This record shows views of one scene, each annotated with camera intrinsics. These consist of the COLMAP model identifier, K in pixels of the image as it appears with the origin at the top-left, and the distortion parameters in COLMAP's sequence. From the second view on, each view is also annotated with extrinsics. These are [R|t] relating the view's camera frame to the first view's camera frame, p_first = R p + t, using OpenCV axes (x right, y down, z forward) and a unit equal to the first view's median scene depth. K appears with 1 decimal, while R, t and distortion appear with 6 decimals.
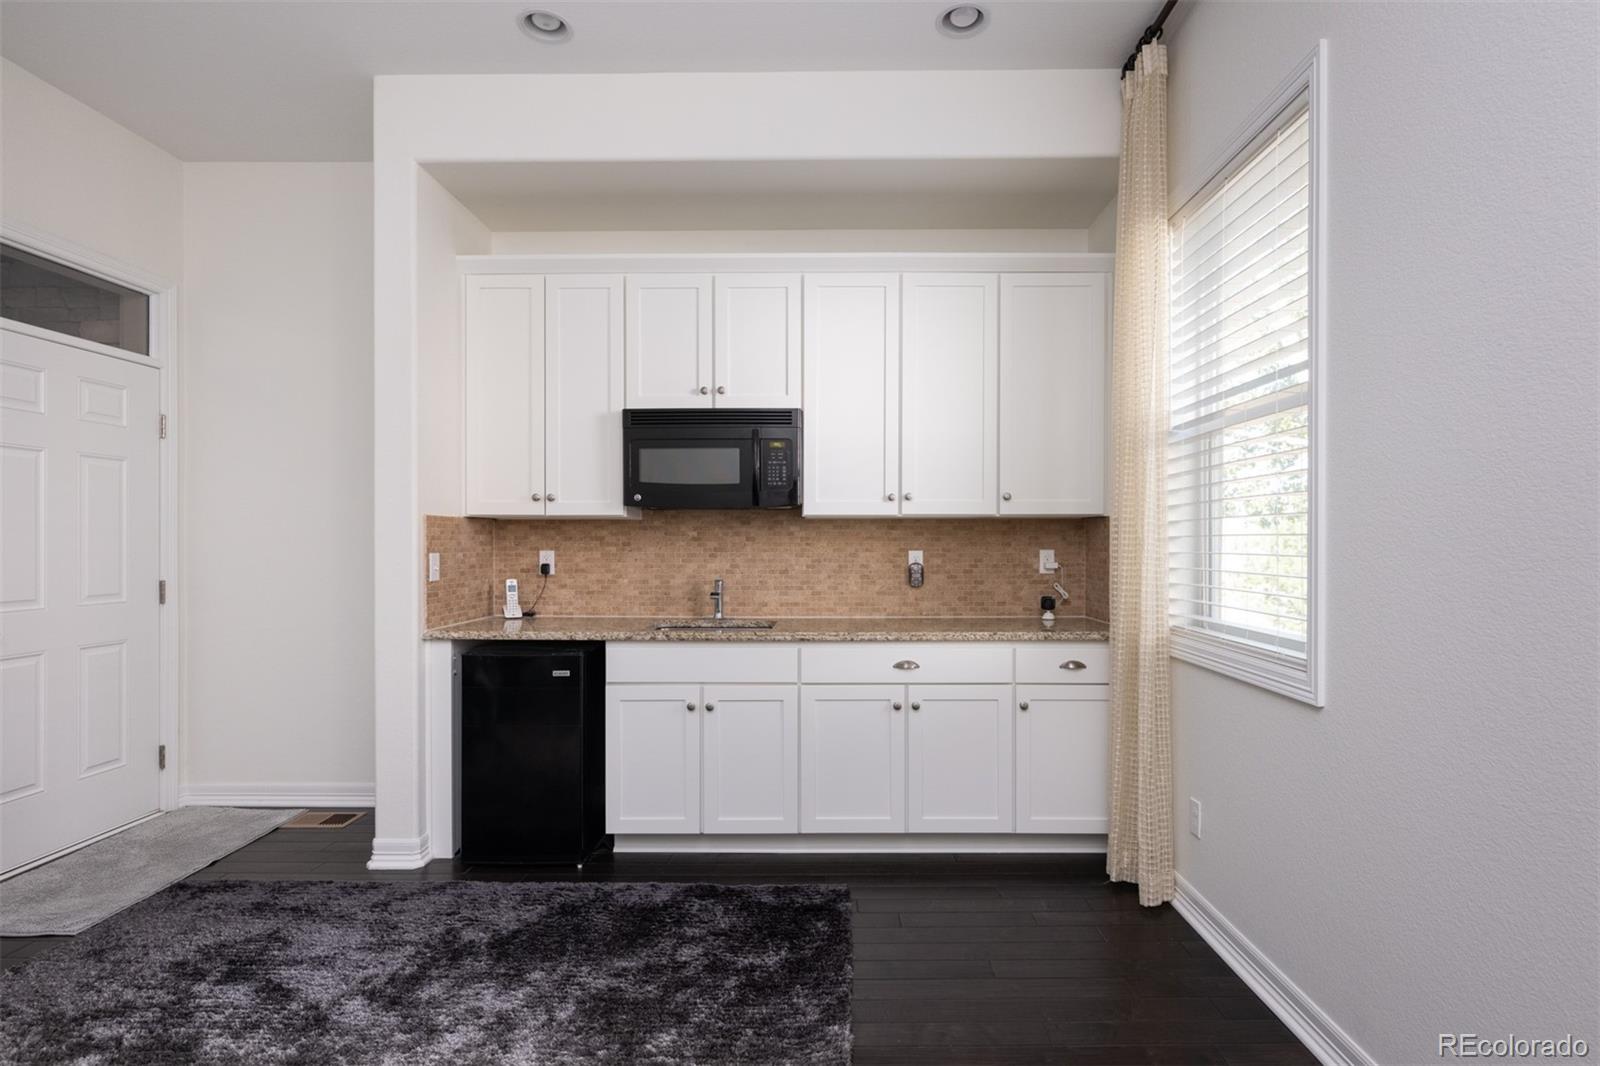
lens RADIAL K [[799.0, 0, 800.0], [0, 799.0, 533.0], [0, 0, 1]] dist [-0.000127, 0.000032]
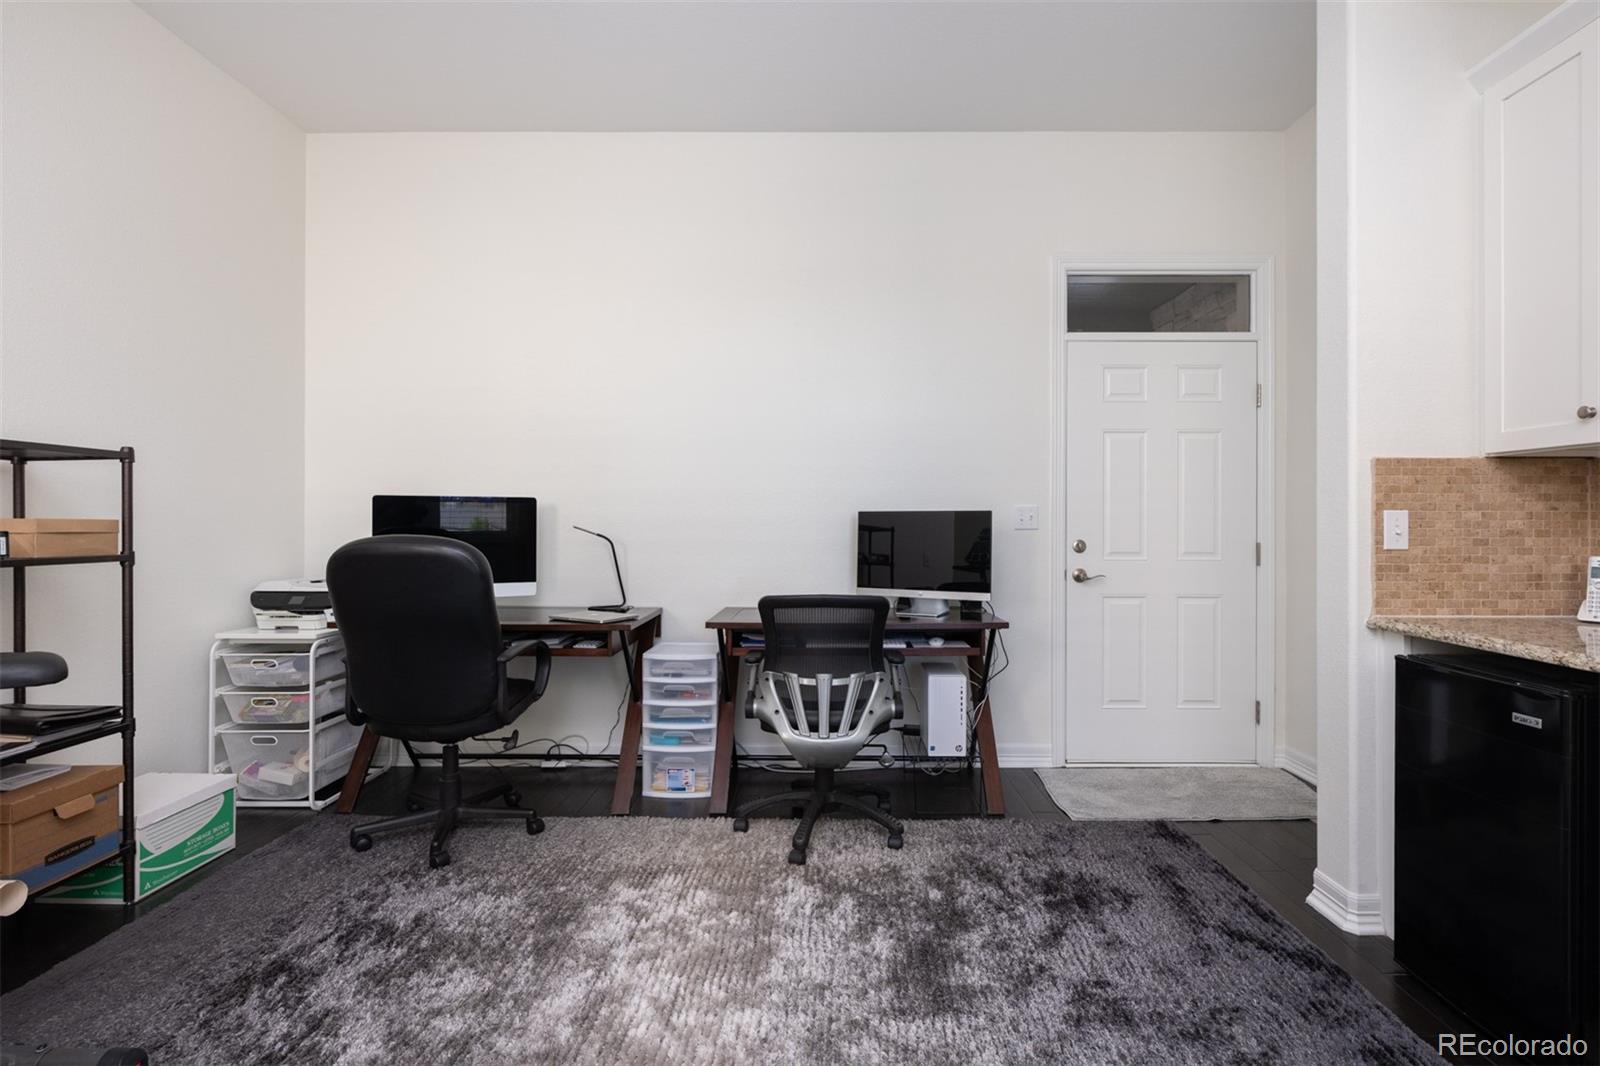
lens RADIAL K [[751.4, 0, 803.6], [0, 751.4, 505.3], [0, 0, 1]] dist [0.000050, -0.000006]
pose [[0.027808, -0.020067, -0.999412, 0.206244], [0.007741, 0.999773, -0.019859, 0.030713], [0.999583, -0.007184, 0.027957, 0.461481]]
